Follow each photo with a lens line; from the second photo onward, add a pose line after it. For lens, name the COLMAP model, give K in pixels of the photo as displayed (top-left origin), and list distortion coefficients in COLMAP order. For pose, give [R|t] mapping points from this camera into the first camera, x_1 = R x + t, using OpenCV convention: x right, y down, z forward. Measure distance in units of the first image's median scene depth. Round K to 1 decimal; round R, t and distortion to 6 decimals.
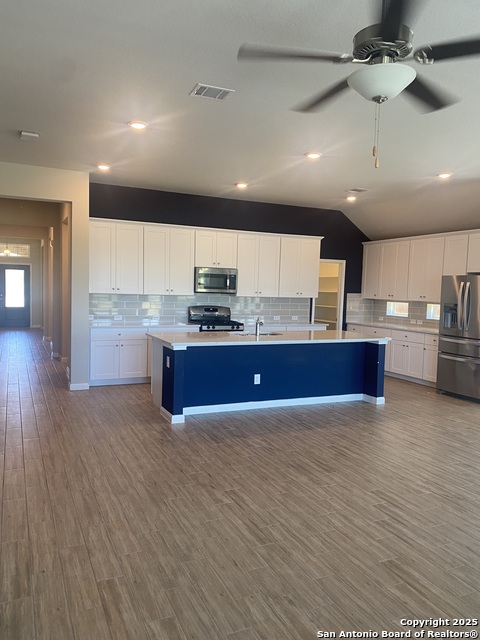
lens RADIAL K [[482.6, 0, 258.2], [0, 482.6, 297.4], [0, 0, 1]] dist [0.001187, -0.030838]
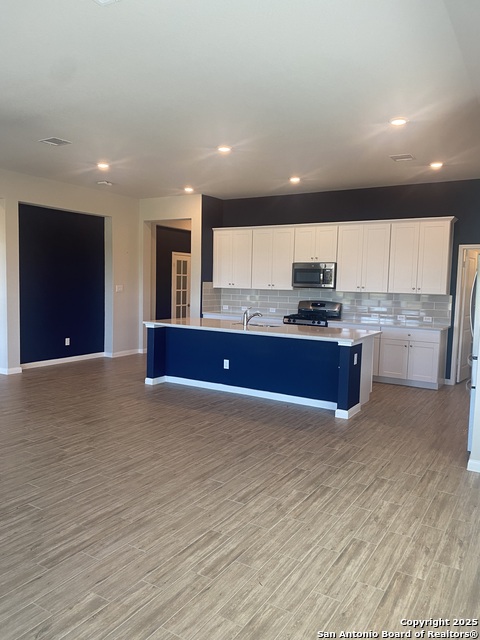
lens RADIAL K [[482.6, 0, 240.4], [0, 482.6, 321.3], [0, 0, 1]] dist [0.001187, -0.030838]
pose [[0.561673, 0.052871, -0.825668, 0.865061], [-0.020287, 0.998536, 0.050139, 0.017197], [0.827110, -0.011411, 0.561924, 0.398451]]
